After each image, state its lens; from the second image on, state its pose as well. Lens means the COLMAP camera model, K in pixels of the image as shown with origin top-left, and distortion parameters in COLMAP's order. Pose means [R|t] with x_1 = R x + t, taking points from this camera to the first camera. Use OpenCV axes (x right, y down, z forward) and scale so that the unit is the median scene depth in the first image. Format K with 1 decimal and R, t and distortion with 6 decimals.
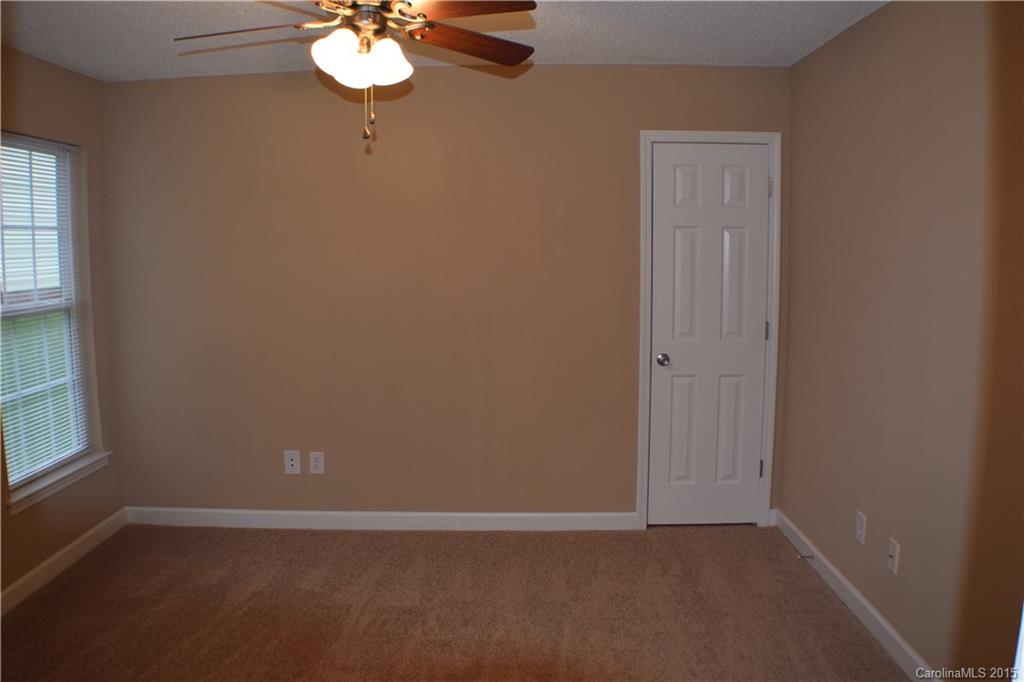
lens RADIAL K [[798.9, 0, 510.9], [0, 798.9, 347.5], [0, 0, 1]] dist [-0.184248, 0.065353]
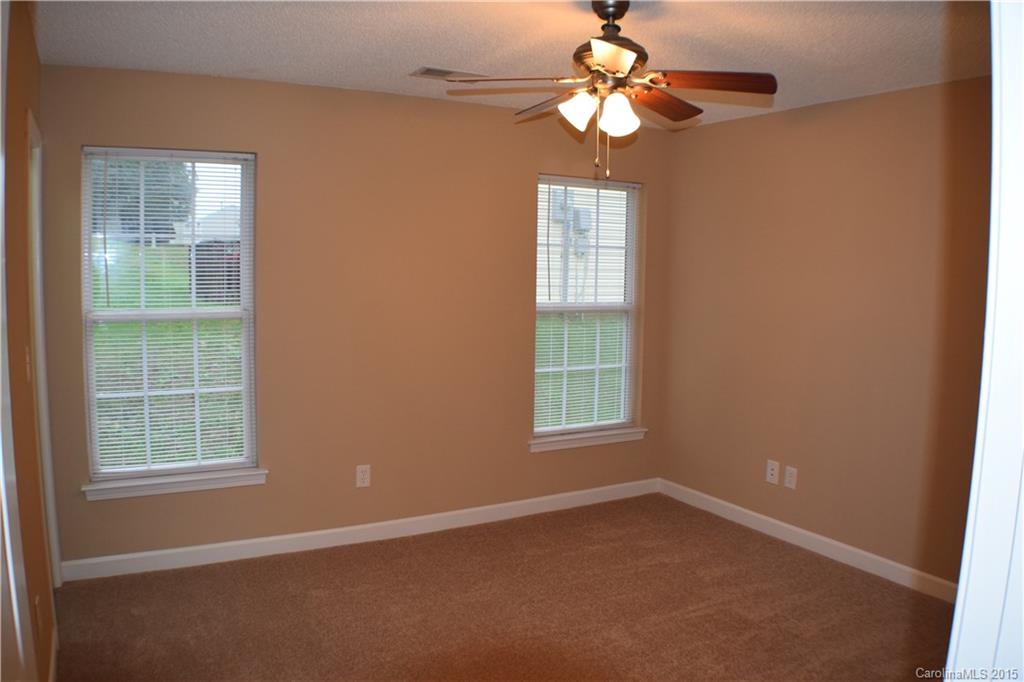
lens RADIAL K [[798.9, 0, 510.9], [0, 798.9, 347.5], [0, 0, 1]] dist [-0.184248, 0.065353]
pose [[0.499852, 0.108421, -0.859298, 0.455180], [-0.127719, 0.990515, 0.050684, -0.031171], [0.856642, 0.084414, 0.508958, 0.143732]]
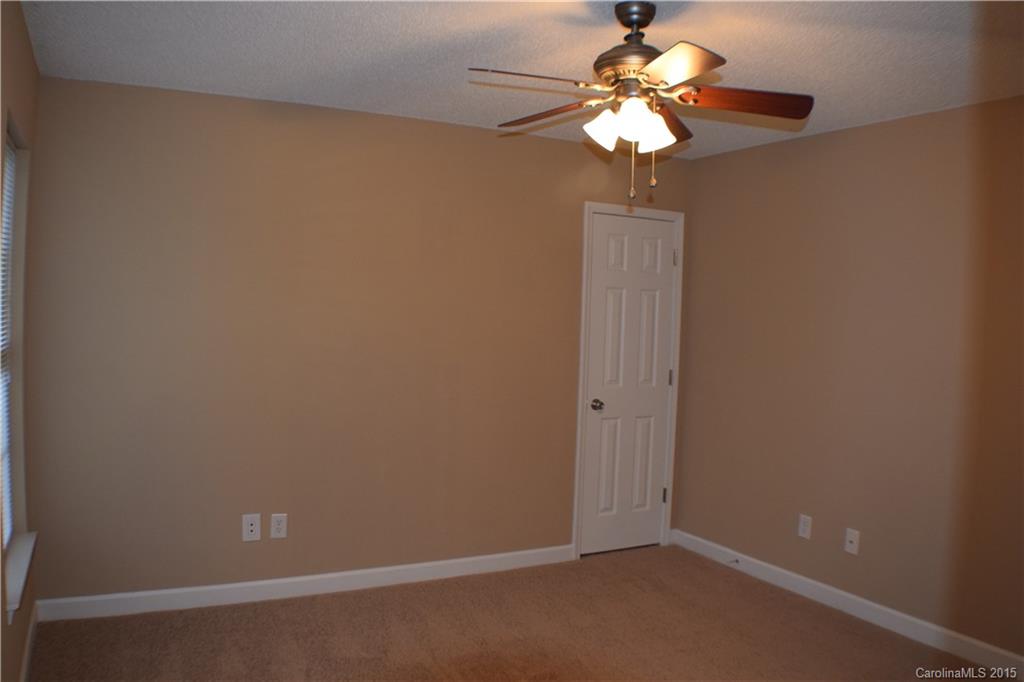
lens RADIAL K [[798.9, 0, 510.9], [0, 798.9, 347.5], [0, 0, 1]] dist [-0.184248, 0.065353]
pose [[0.875035, 0.011683, 0.483919, -0.468444], [0.024453, 0.997365, -0.068296, 0.008969], [-0.483442, 0.071595, 0.872444, 0.067757]]
